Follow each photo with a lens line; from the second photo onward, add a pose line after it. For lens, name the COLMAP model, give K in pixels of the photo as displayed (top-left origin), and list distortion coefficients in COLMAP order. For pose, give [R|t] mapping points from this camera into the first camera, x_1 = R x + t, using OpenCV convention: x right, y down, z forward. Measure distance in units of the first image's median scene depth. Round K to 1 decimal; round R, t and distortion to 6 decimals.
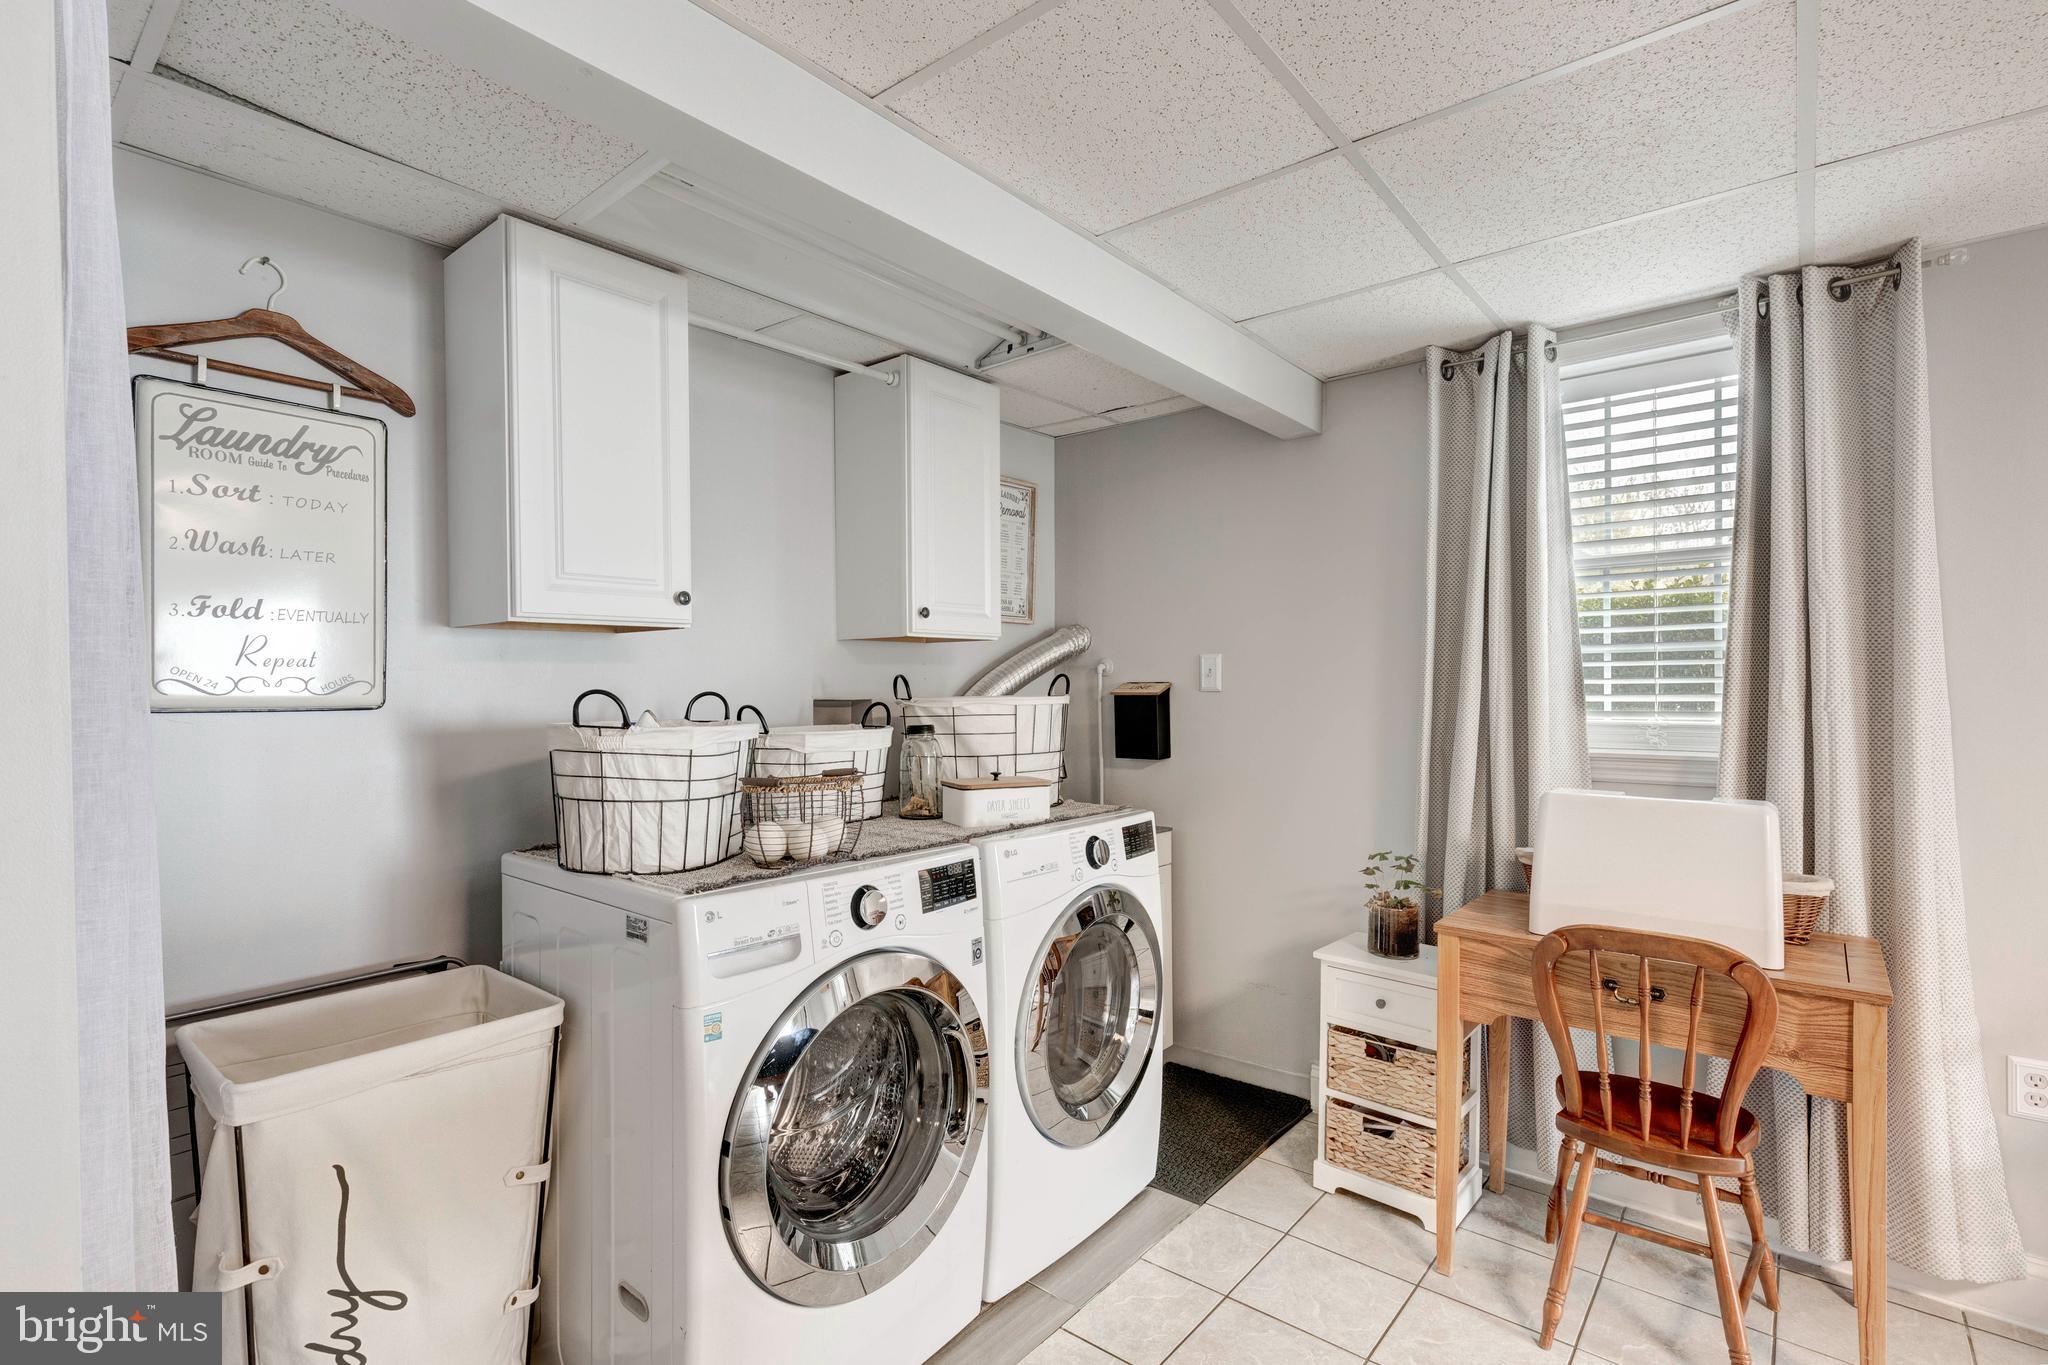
lens RADIAL K [[965.9, 0, 1024.0], [0, 965.9, 682.5], [0, 0, 1]] dist [0.001085, -0.000040]
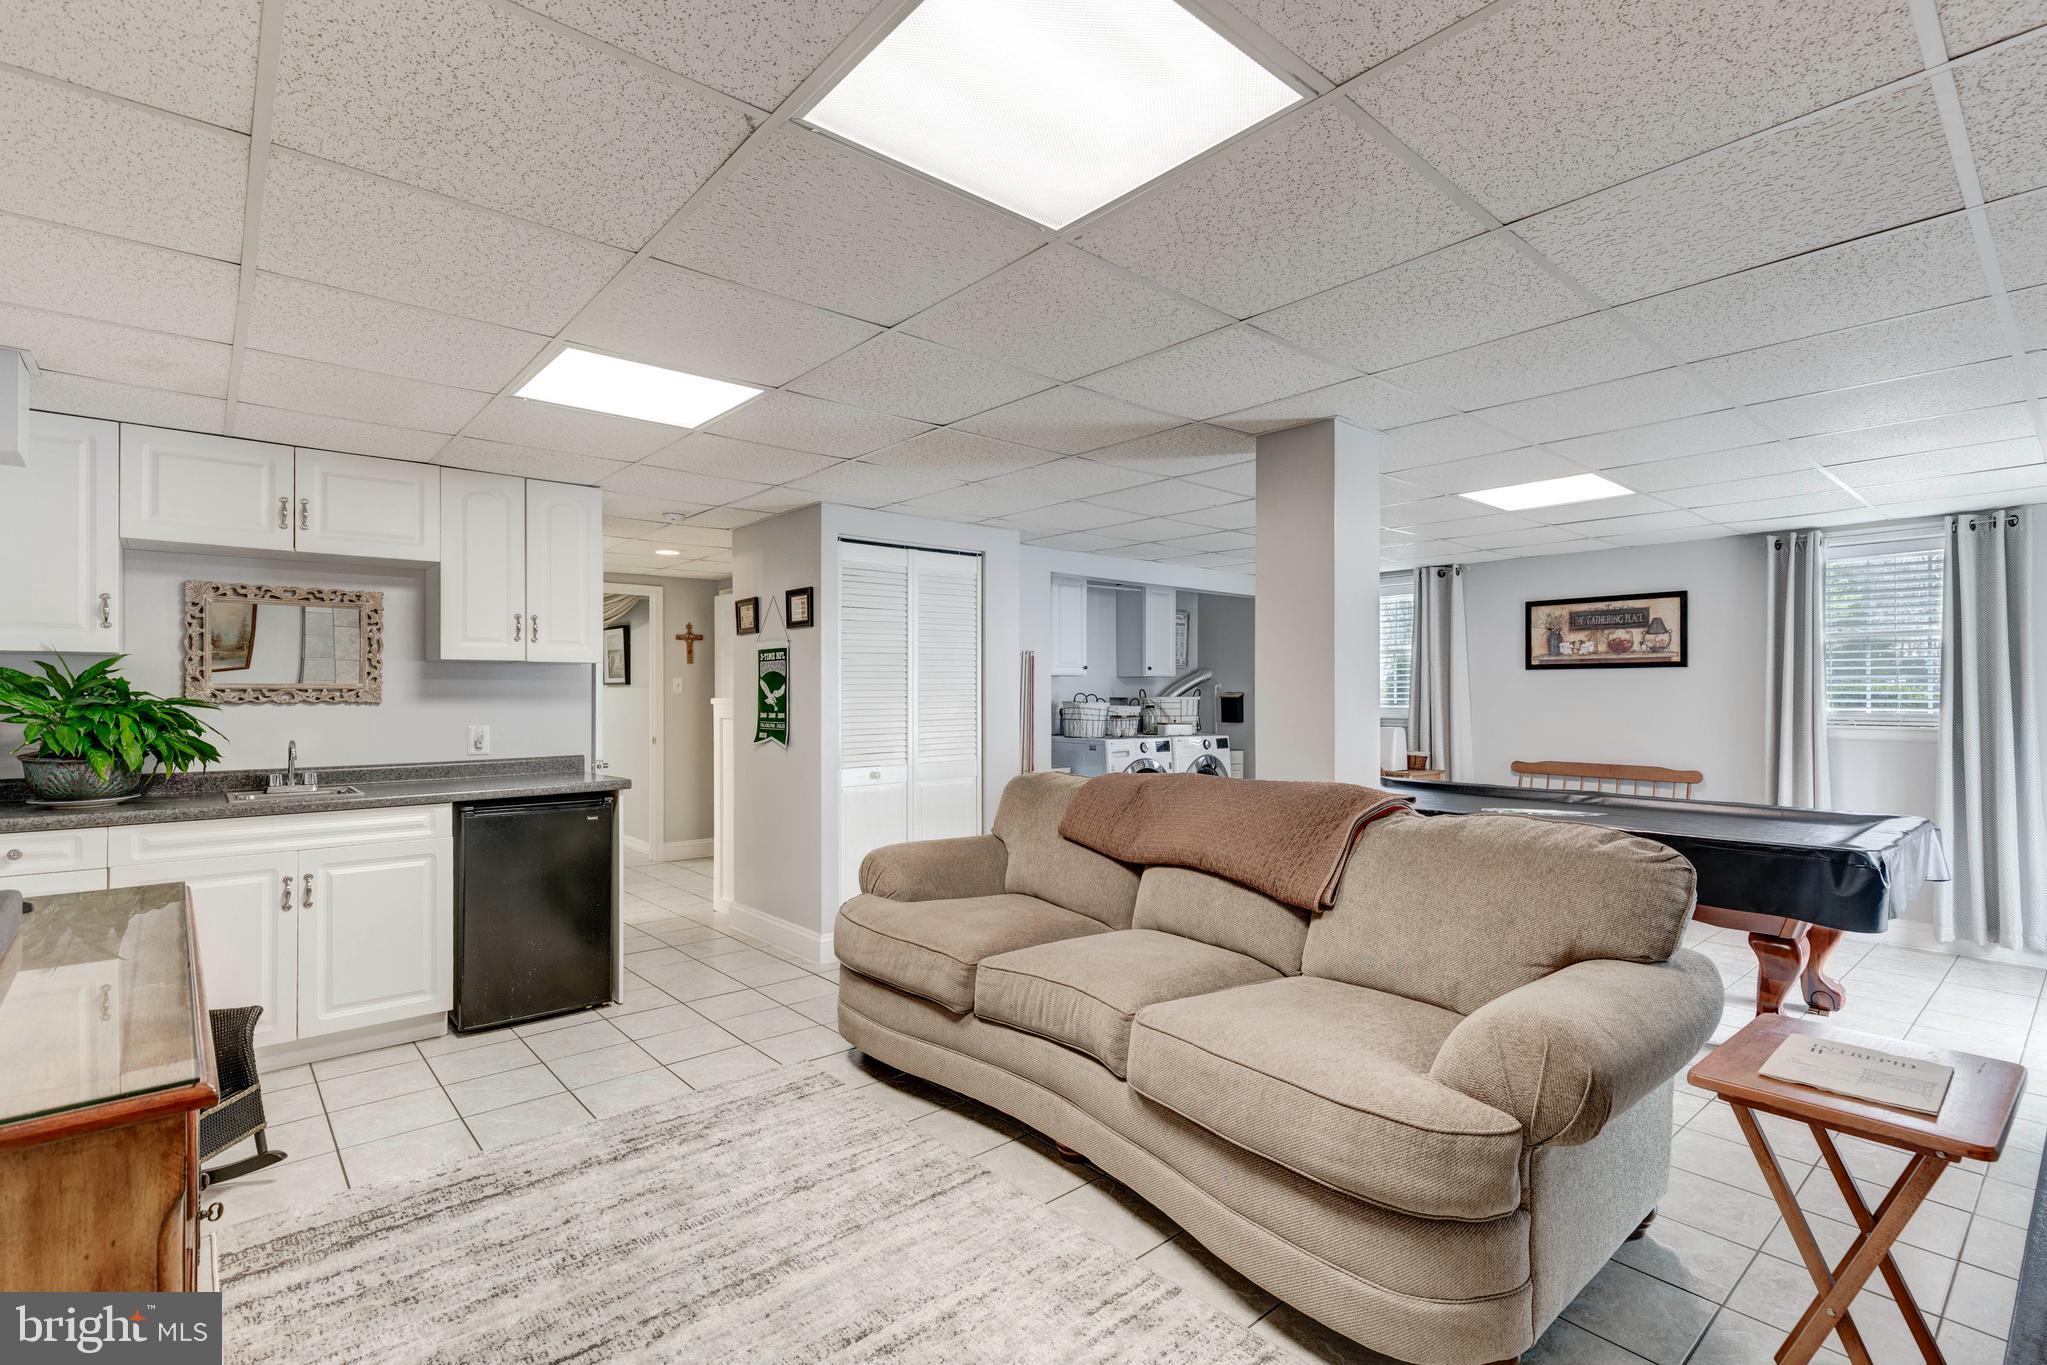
lens RADIAL K [[965.4, 0, 1023.5], [0, 965.4, 682.5], [0, 0, 1]] dist [0.001085, -0.000040]
pose [[0.986037, 0.006455, -0.166399, 0.006272], [-0.008928, 0.999860, -0.014119, 0.018575], [0.166285, 0.015407, 0.985957, -2.029910]]
